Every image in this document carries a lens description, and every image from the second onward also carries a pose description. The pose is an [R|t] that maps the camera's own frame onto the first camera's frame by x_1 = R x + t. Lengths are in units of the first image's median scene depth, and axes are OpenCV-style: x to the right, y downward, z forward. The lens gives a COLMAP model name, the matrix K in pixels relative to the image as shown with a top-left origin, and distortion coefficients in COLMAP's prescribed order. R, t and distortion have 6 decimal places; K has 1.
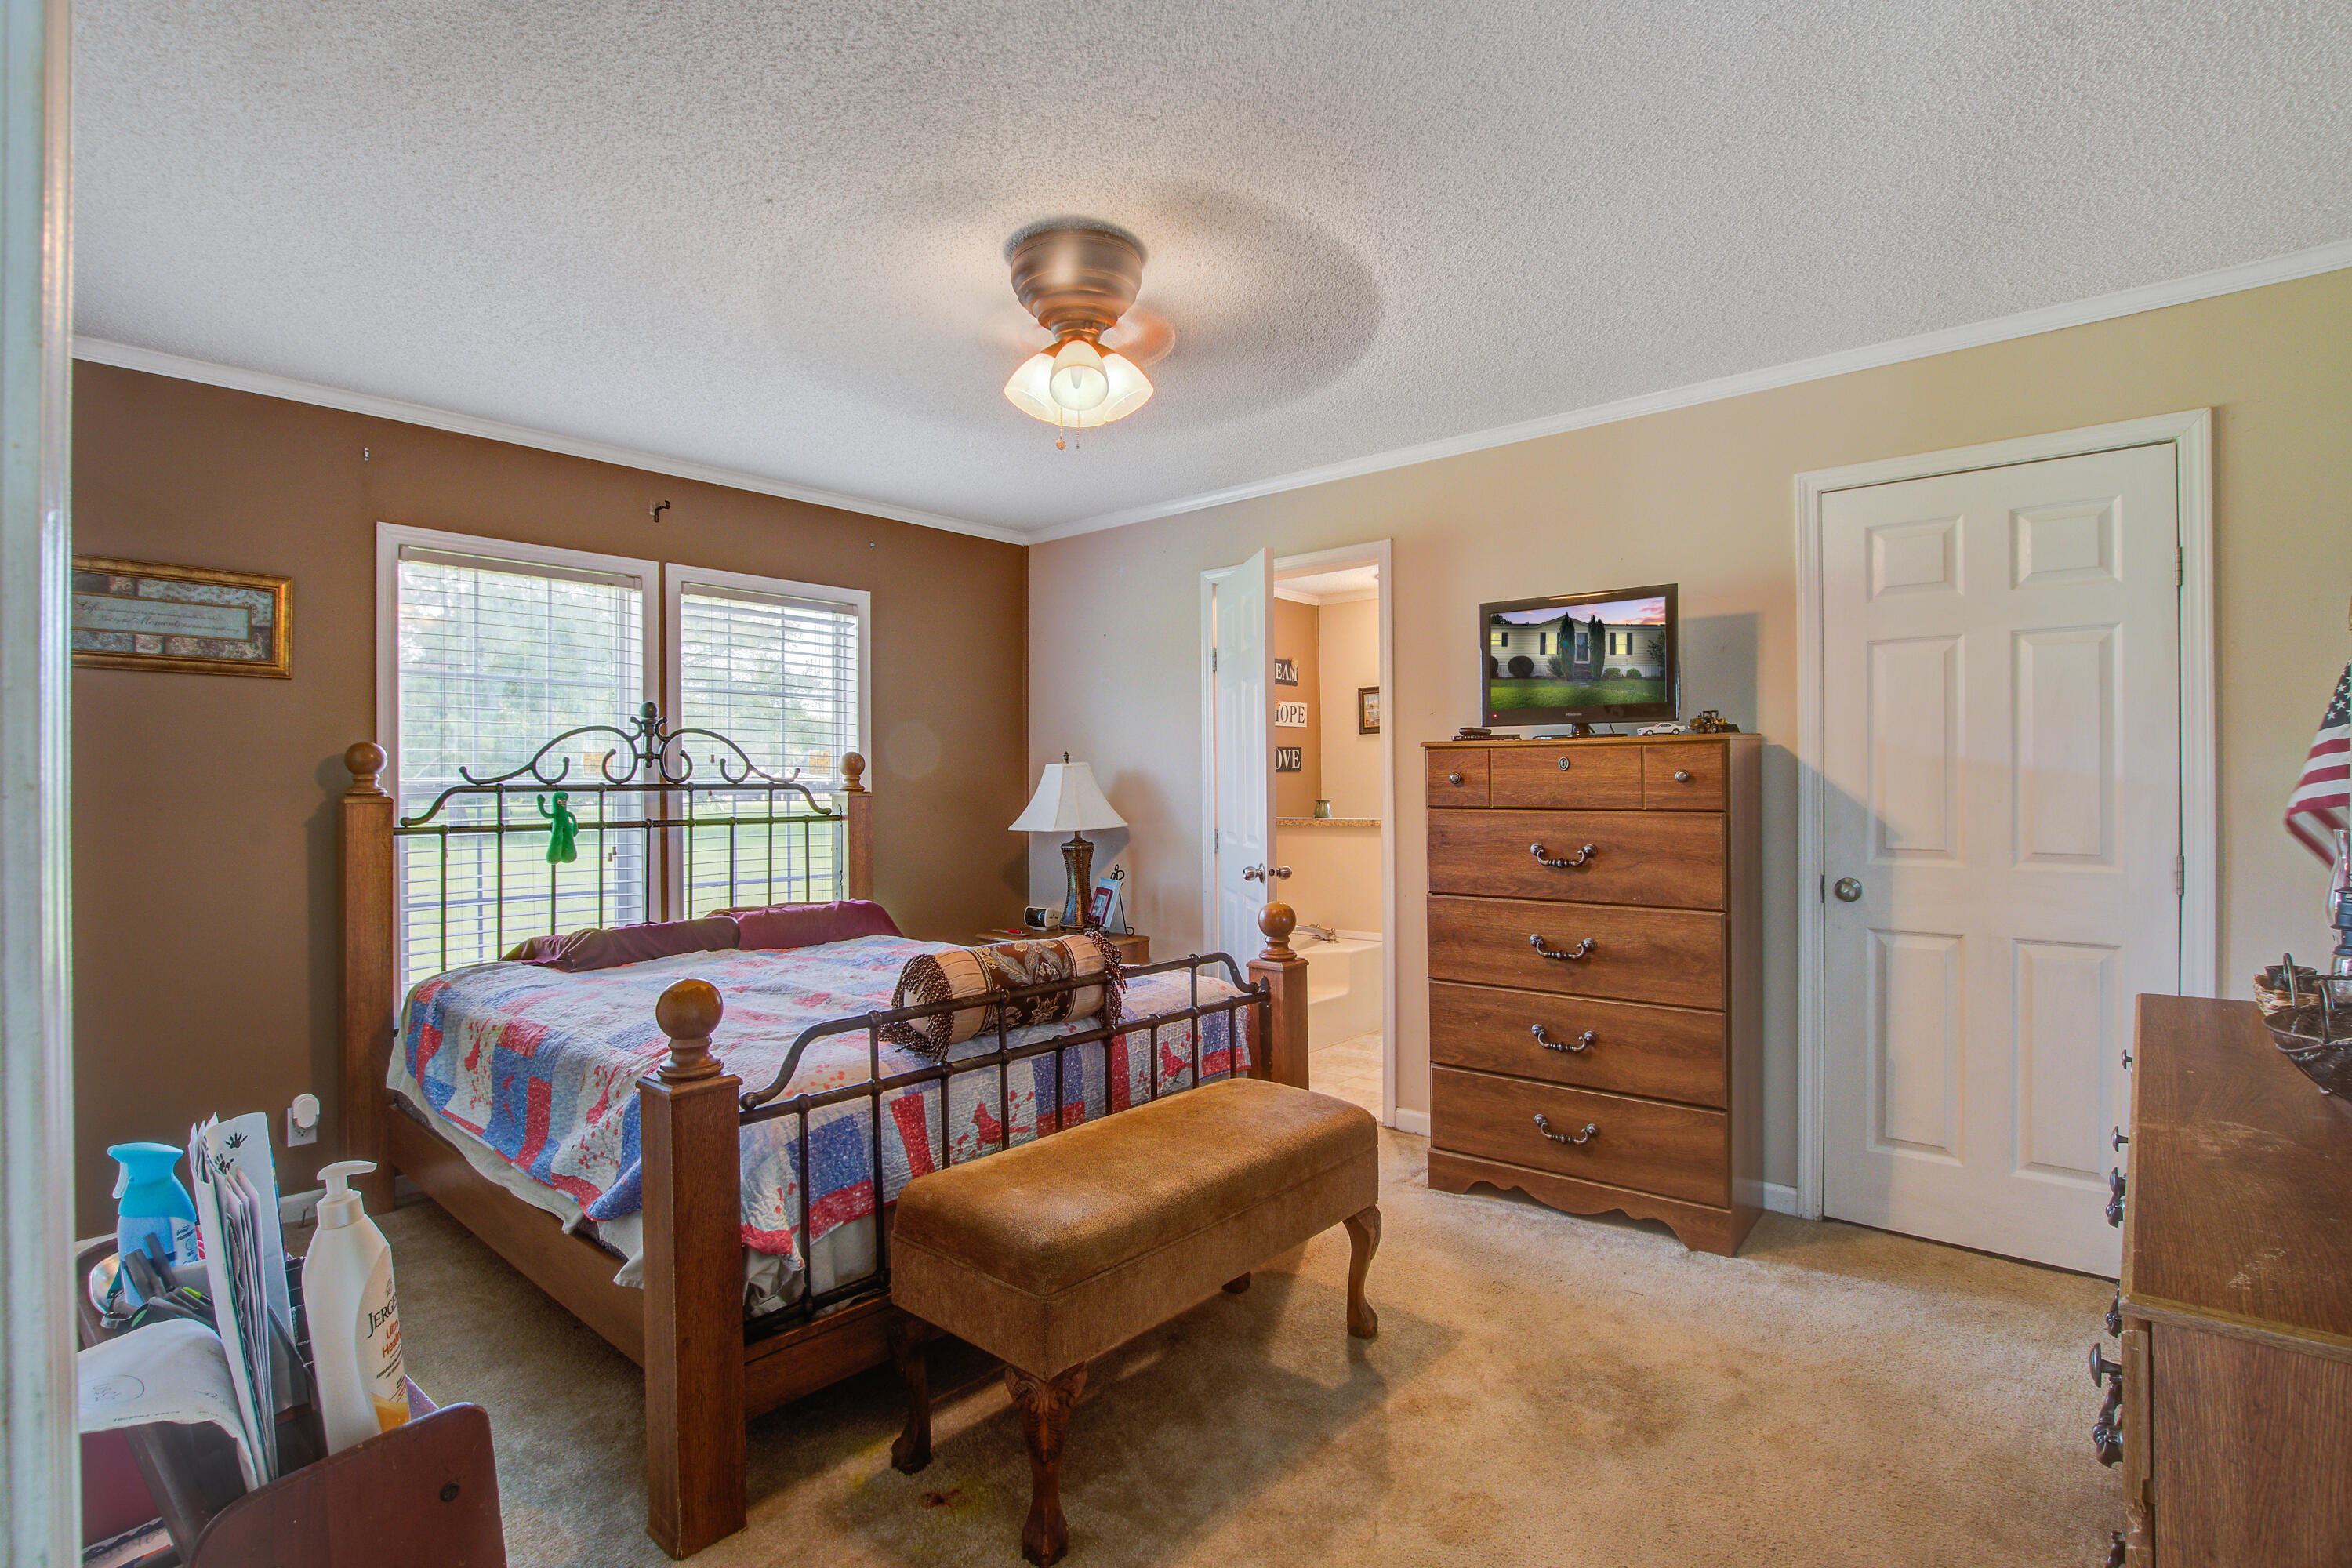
lens RADIAL K [[1134.5, 0, 1176.0], [0, 1134.5, 784.0], [0, 0, 1]] dist [-0.015977, -0.000159]
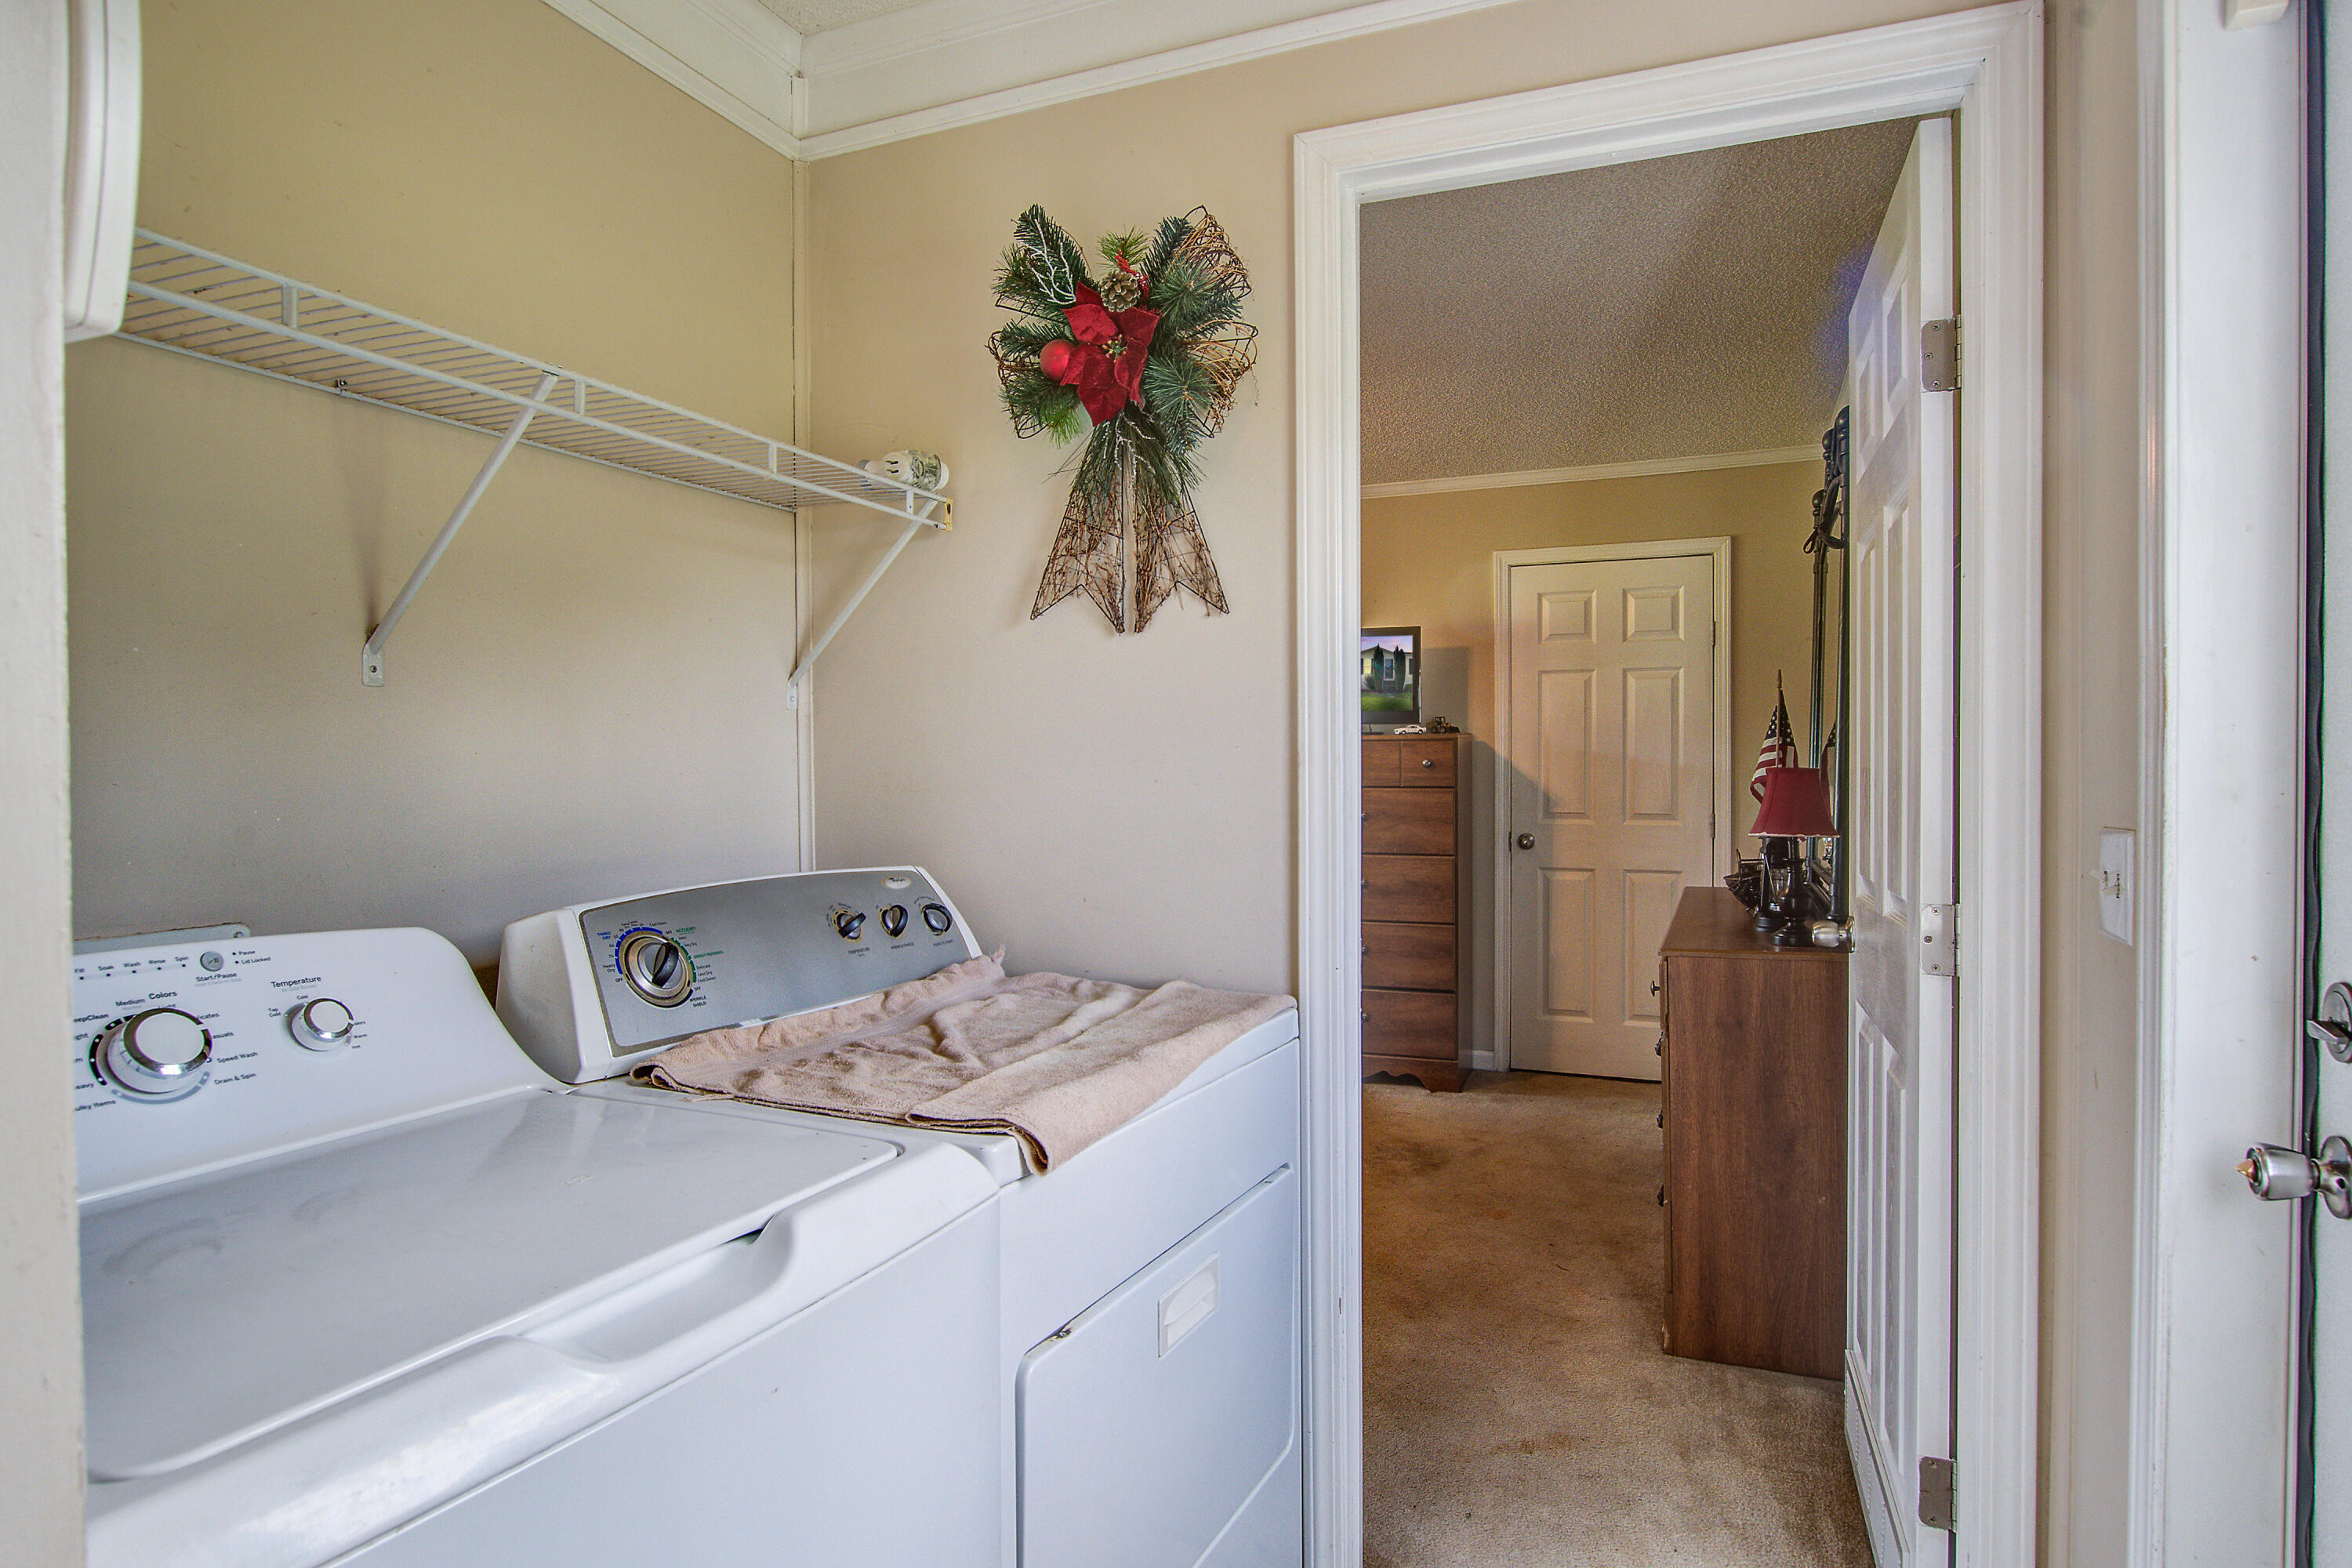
lens RADIAL K [[1389.1, 0, 1175.8], [0, 1389.1, 785.9], [0, 0, 1]] dist [-0.000080, -0.000202]
pose [[0.946394, -0.001985, 0.323009, -0.427915], [-0.001232, 0.999952, 0.009755, 0.005182], [-0.323013, -0.009630, 0.946346, -0.572294]]
